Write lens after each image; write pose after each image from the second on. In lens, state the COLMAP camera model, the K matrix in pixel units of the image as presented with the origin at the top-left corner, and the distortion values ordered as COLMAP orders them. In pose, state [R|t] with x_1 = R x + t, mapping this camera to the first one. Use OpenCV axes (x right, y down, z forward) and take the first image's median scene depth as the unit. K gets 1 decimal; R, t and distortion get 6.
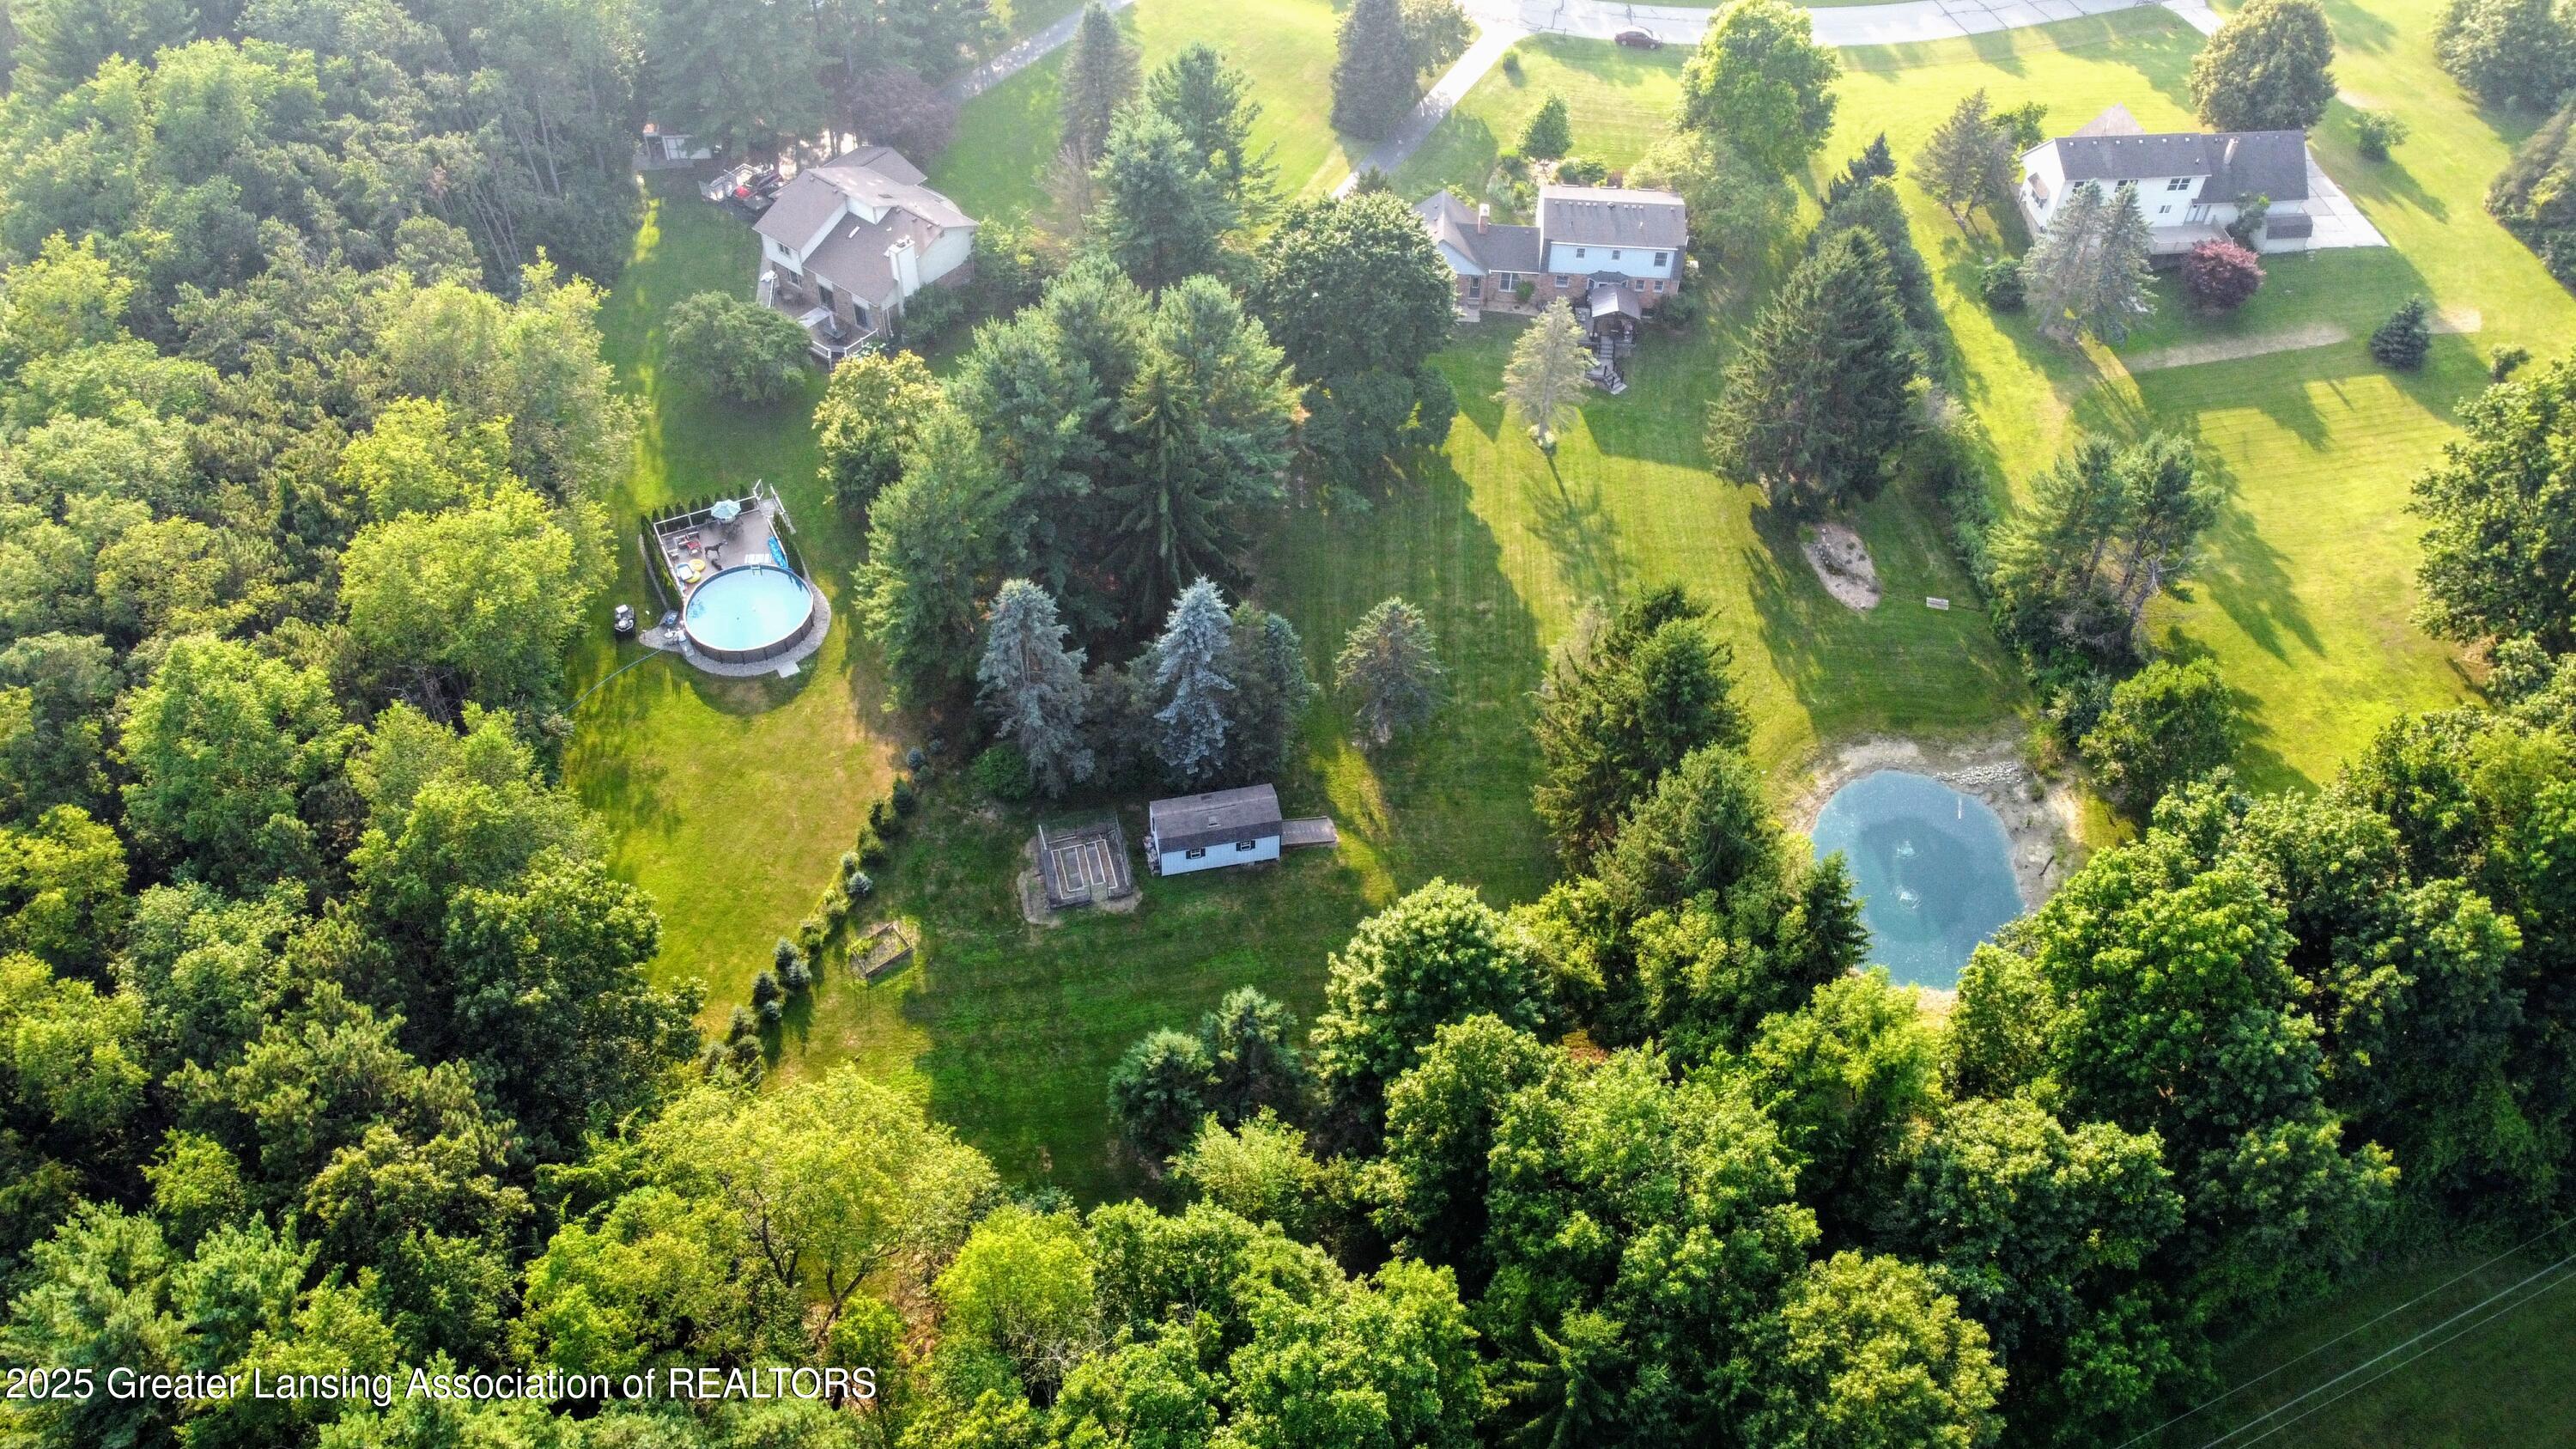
lens RADIAL K [[1942.2, 0, 1310.0], [0, 1942.2, 751.7], [0, 0, 1]] dist [-0.009439, 0.005609]
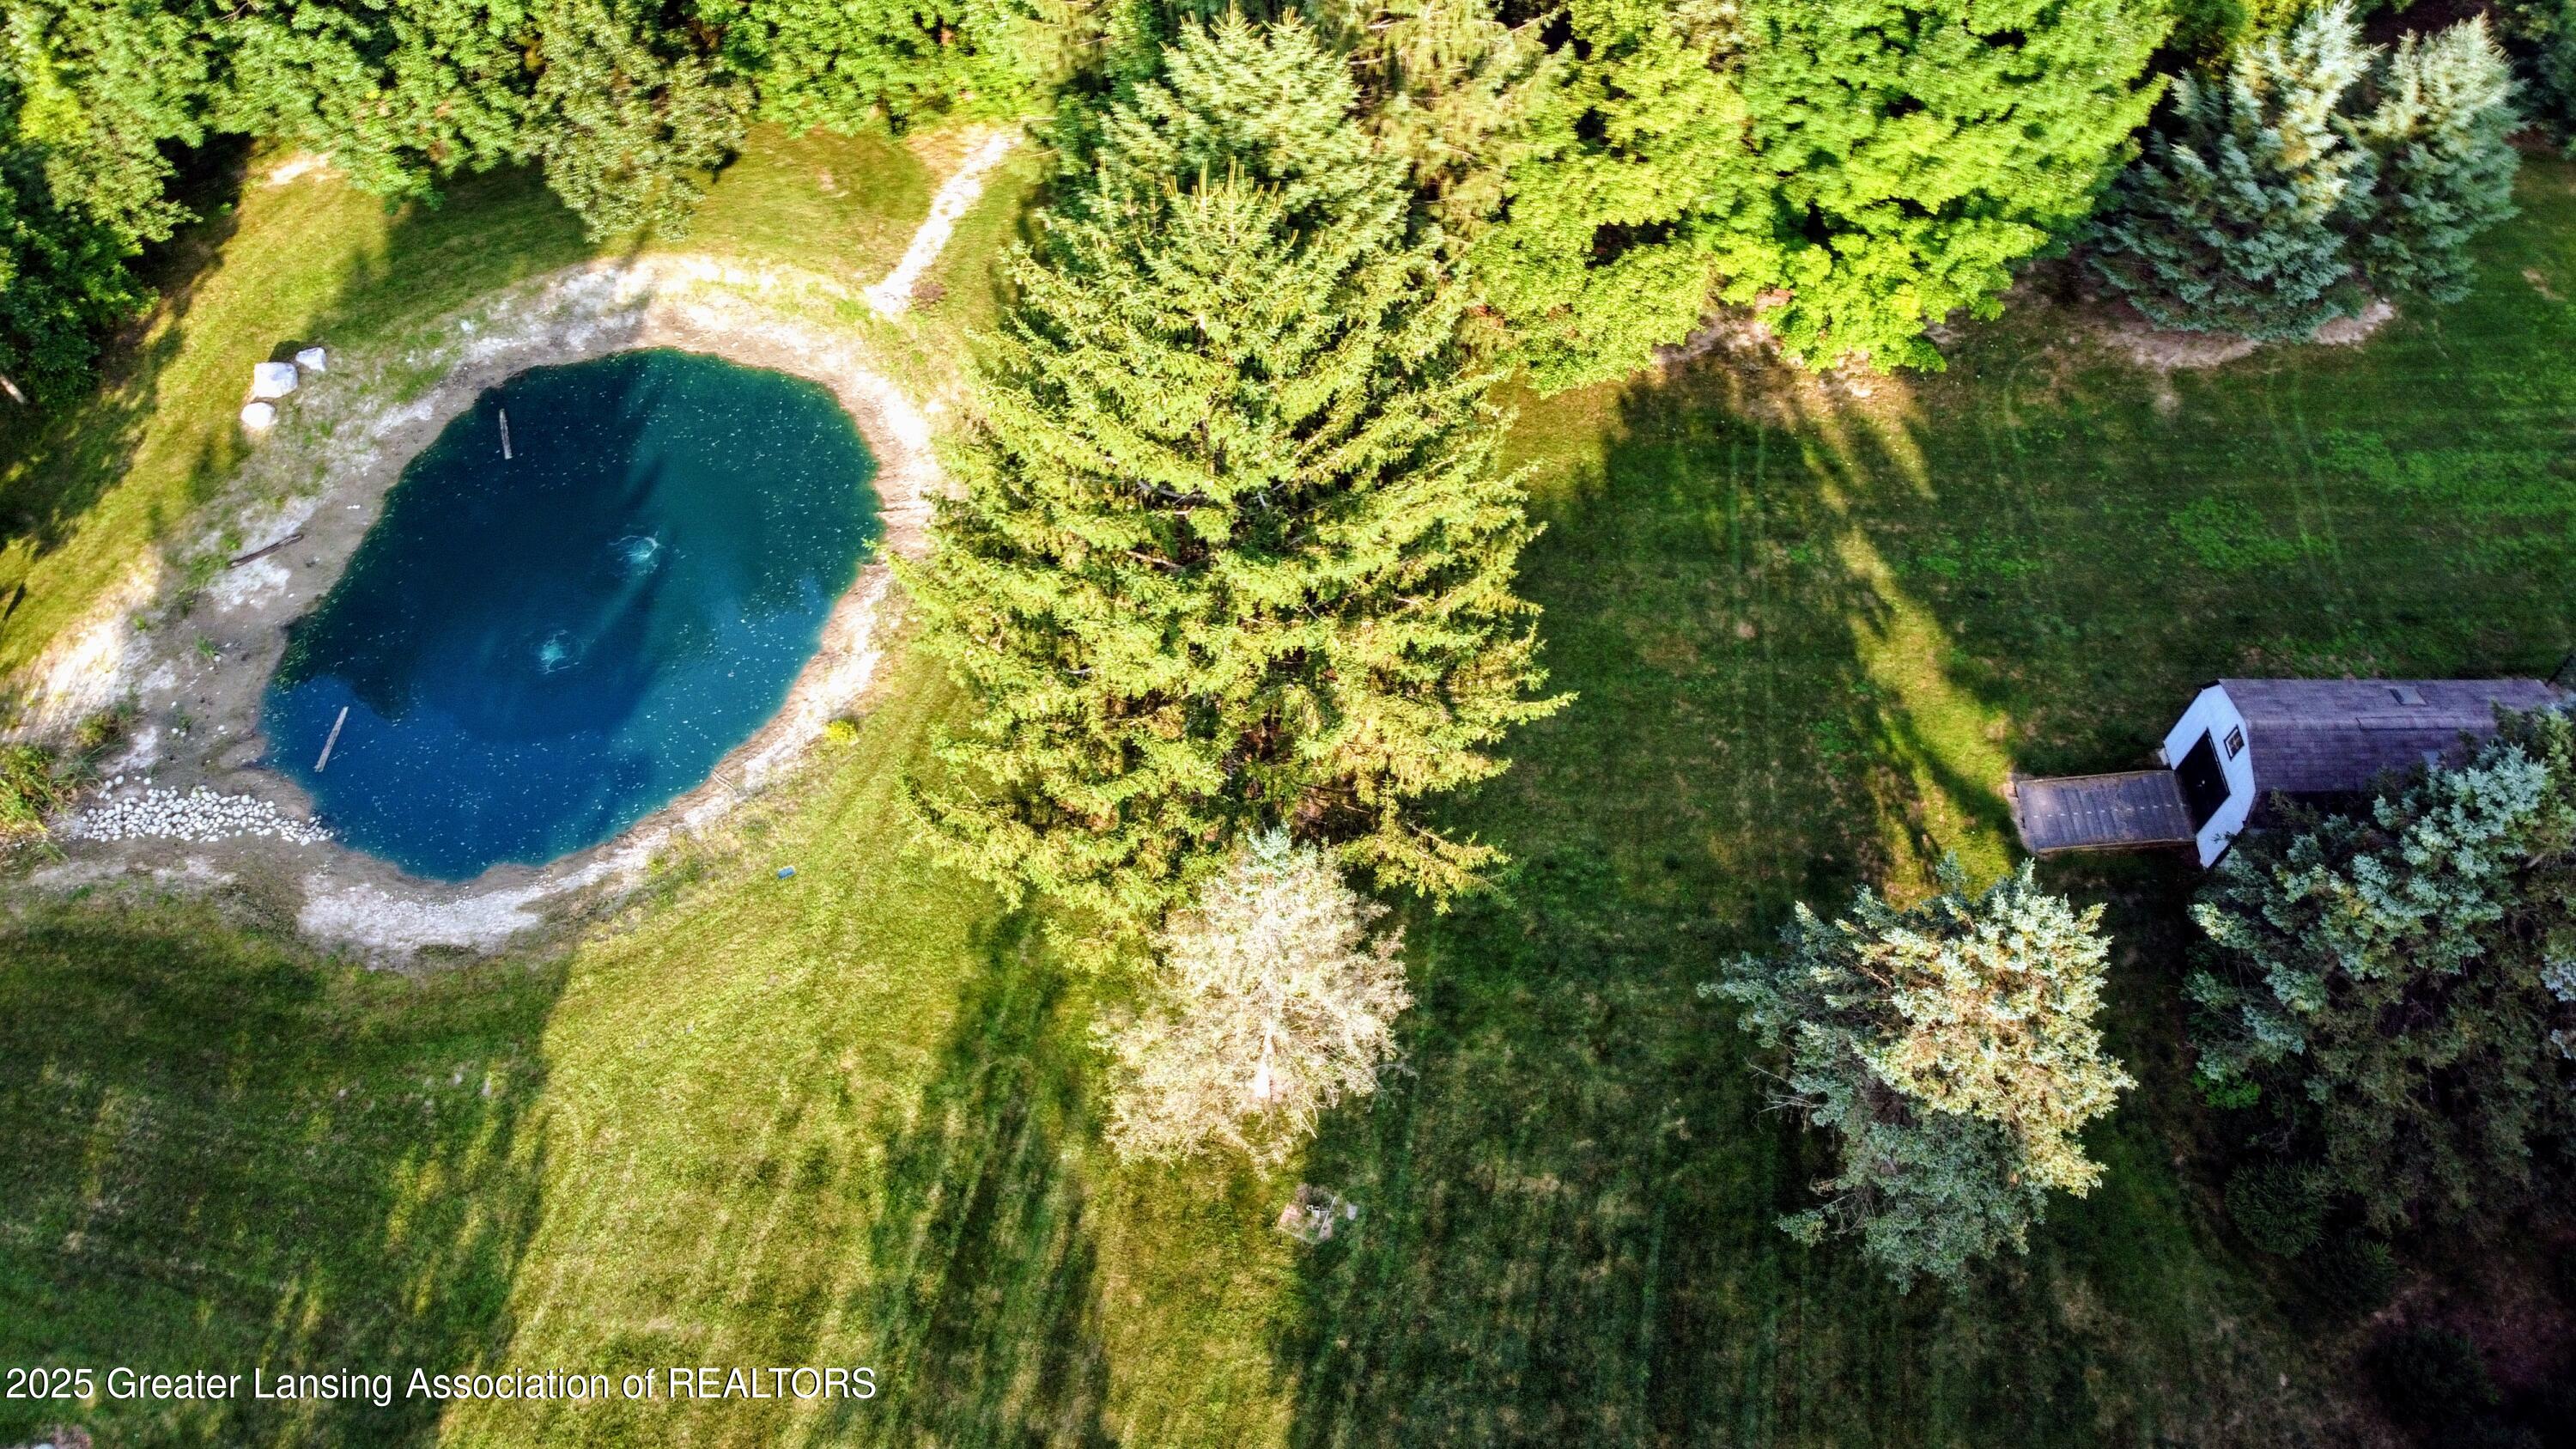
lens RADIAL K [[1942.2, 0, 1282.3], [0, 1942.2, 708.2], [0, 0, 1]] dist [-0.009439, 0.005609]
pose [[-0.977940, -0.199815, 0.060893, 0.119091], [0.105726, -0.222058, 0.969284, -0.300903], [-0.180155, 0.954340, 0.238285, 0.808711]]
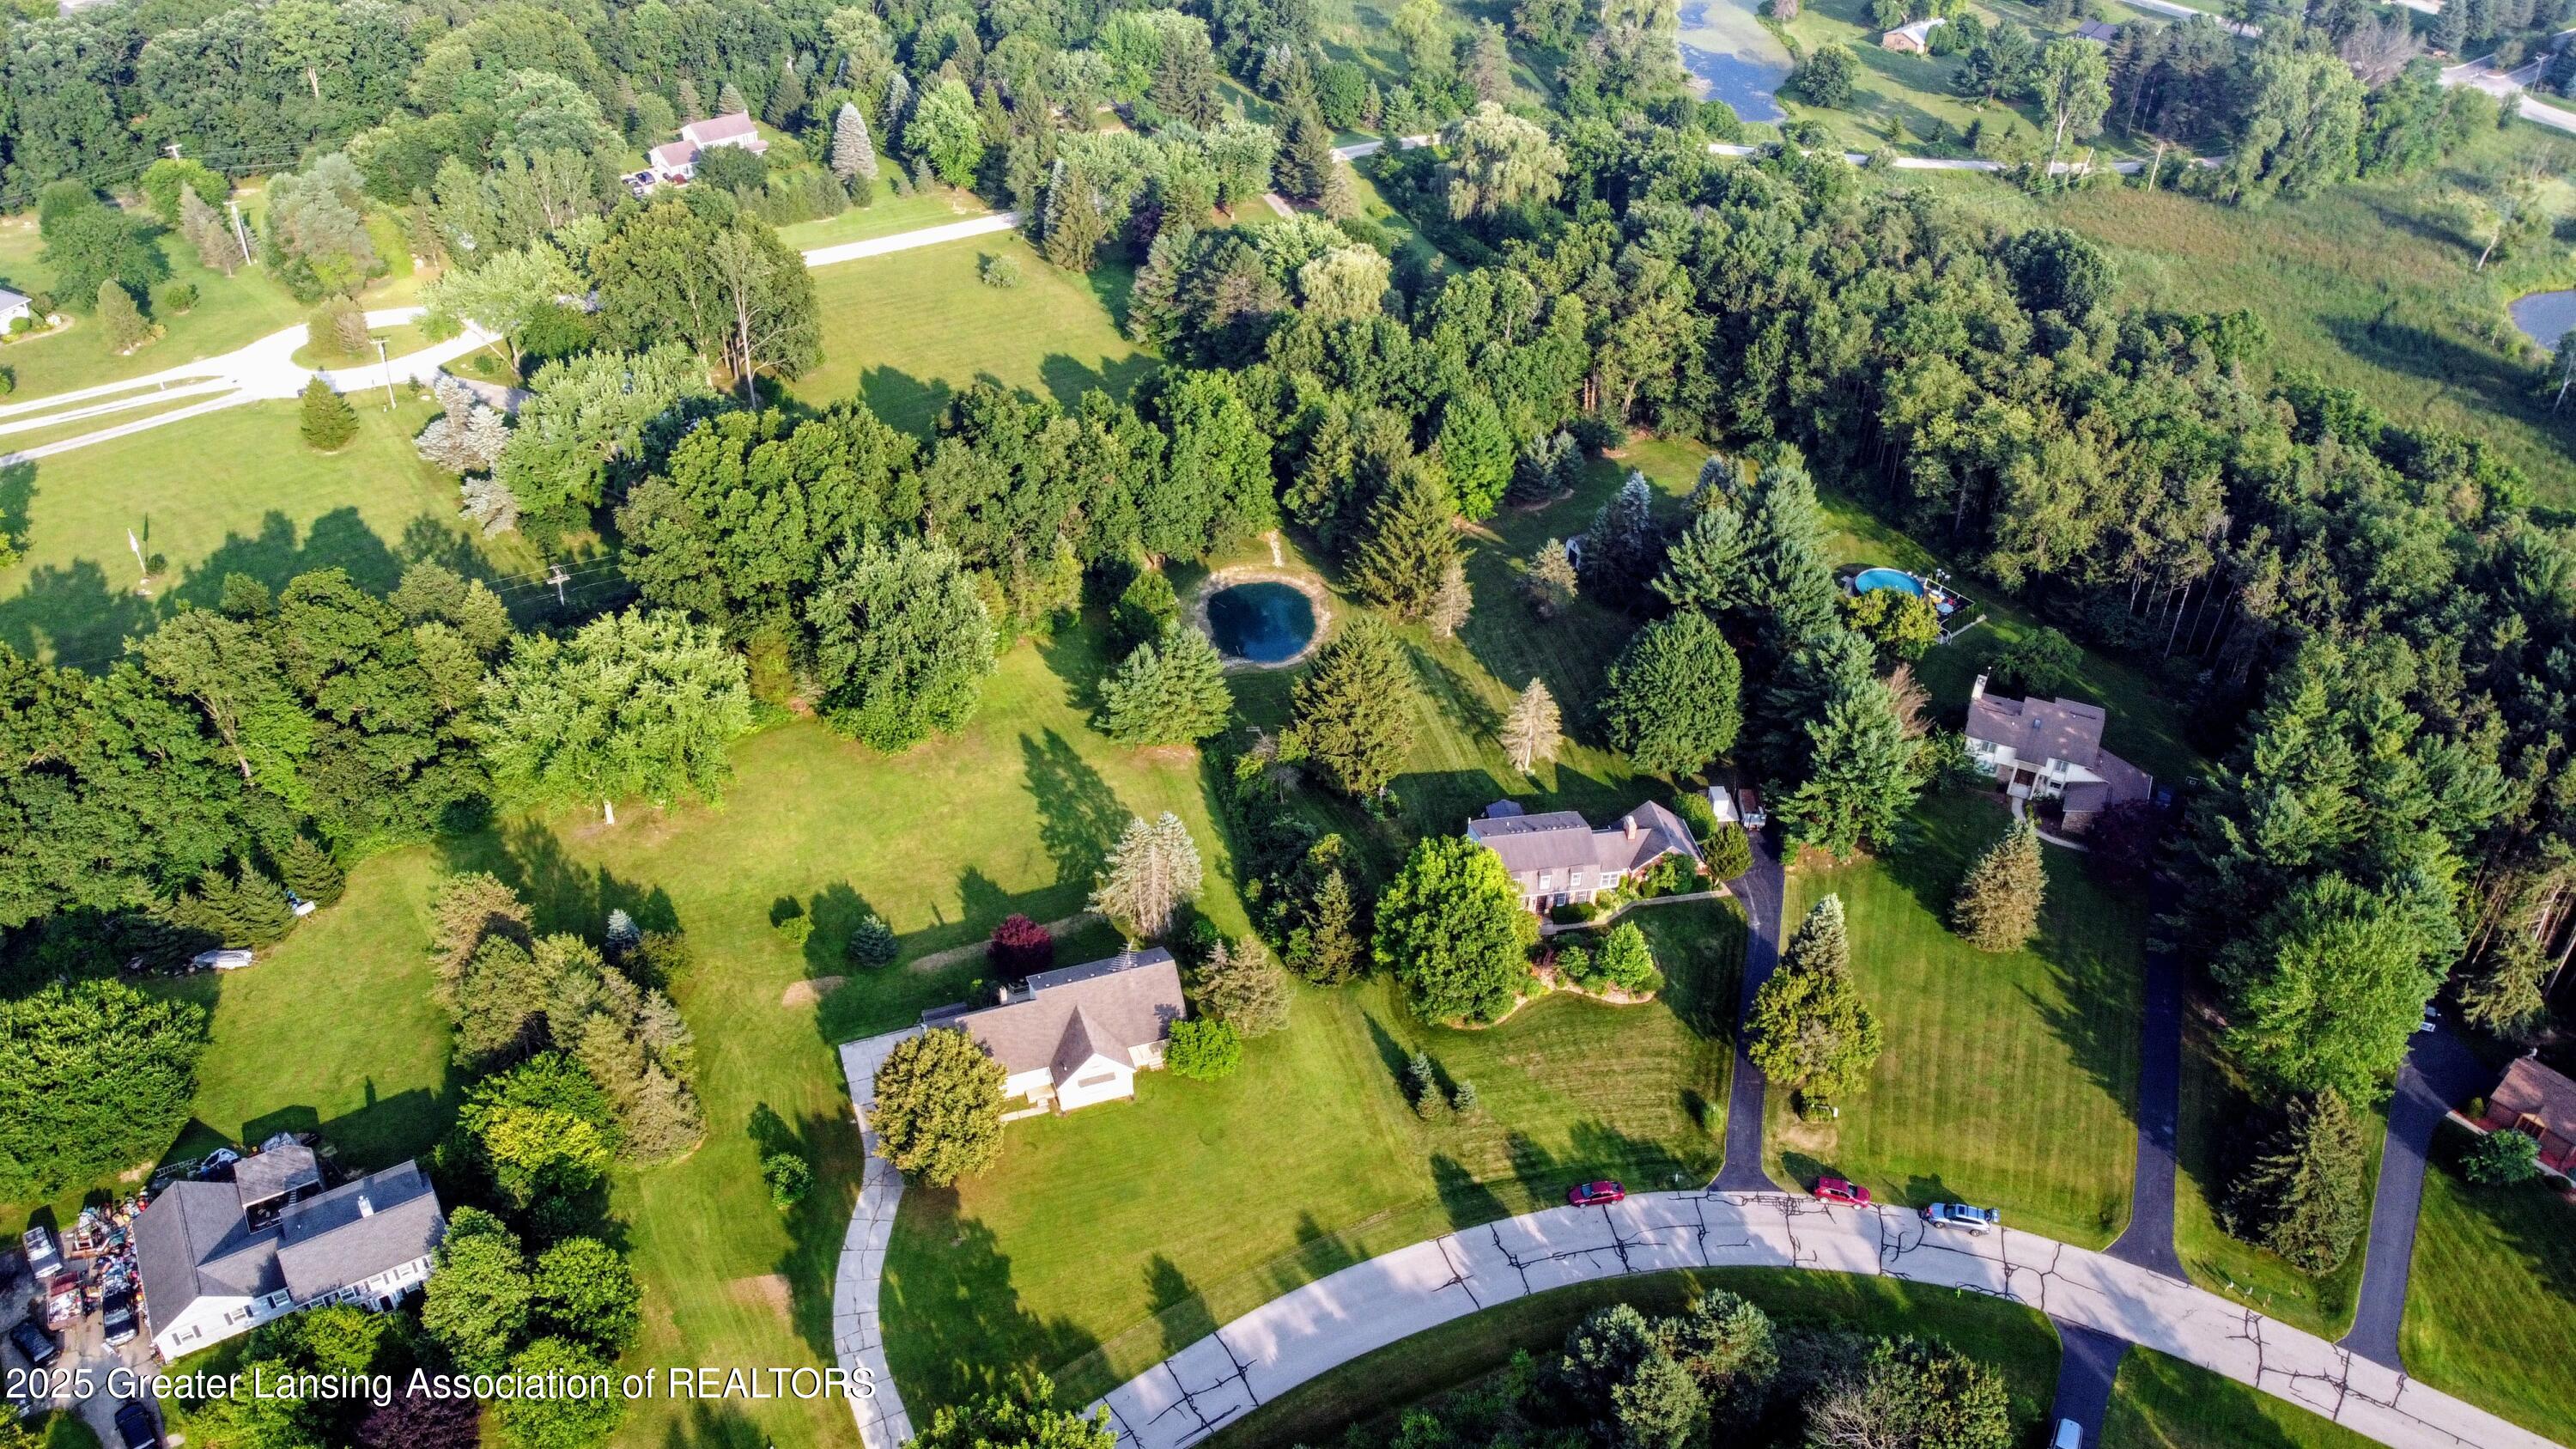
lens RADIAL K [[1942.2, 0, 1273.8], [0, 1942.2, 728.5], [0, 0, 1]] dist [-0.009439, 0.005609]
pose [[-0.973871, 0.097316, -0.205193, 0.644223], [-0.193869, 0.114324, 0.974343, -1.659638], [0.118277, 0.988666, -0.092470, 1.165456]]
